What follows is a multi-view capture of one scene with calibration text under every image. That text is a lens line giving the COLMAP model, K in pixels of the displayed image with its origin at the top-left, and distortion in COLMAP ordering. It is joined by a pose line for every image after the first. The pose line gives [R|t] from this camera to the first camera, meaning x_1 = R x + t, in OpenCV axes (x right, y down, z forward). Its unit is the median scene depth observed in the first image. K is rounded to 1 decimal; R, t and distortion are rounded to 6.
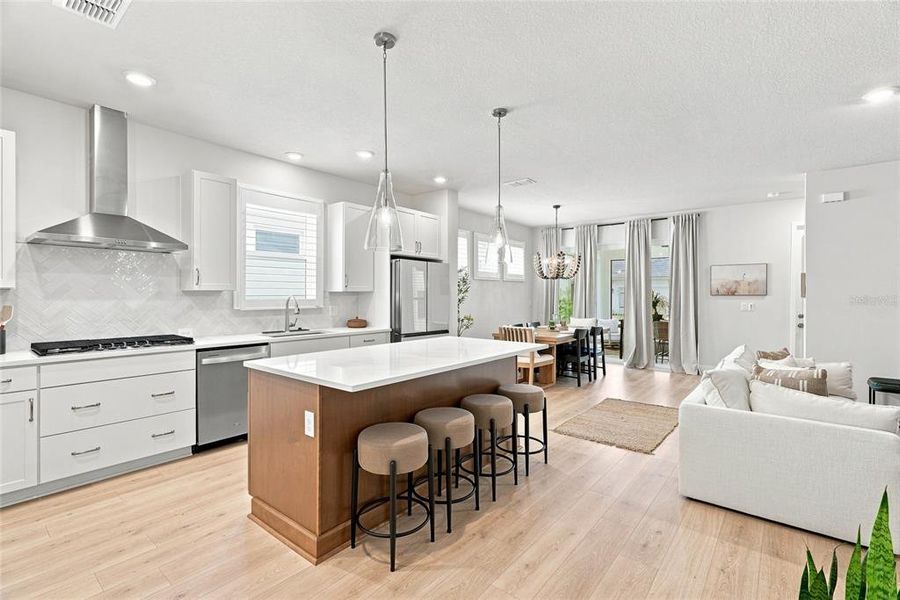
lens RADIAL K [[410.0, 0, 450.3], [0, 410.0, 295.6], [0, 0, 1]] dist [-0.000355, 0.000356]
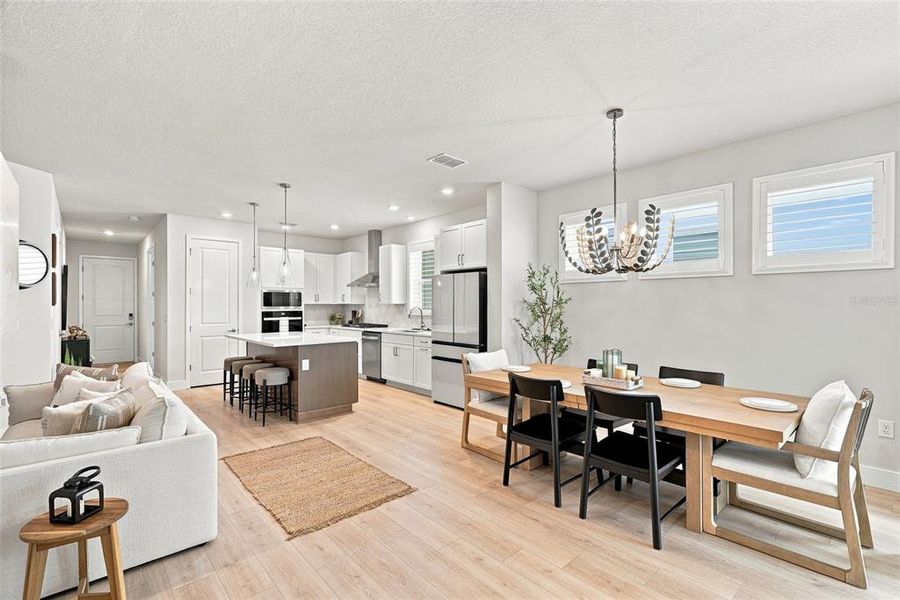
lens RADIAL K [[407.1, 0, 450.0], [0, 407.1, 300.0], [0, 0, 1]] dist [-0.001541, 0.000422]
pose [[-0.146297, -0.012063, -0.989167, 0.862315], [-0.000927, 0.999927, -0.012057, -0.004797], [0.989240, -0.000847, -0.146298, 1.040338]]
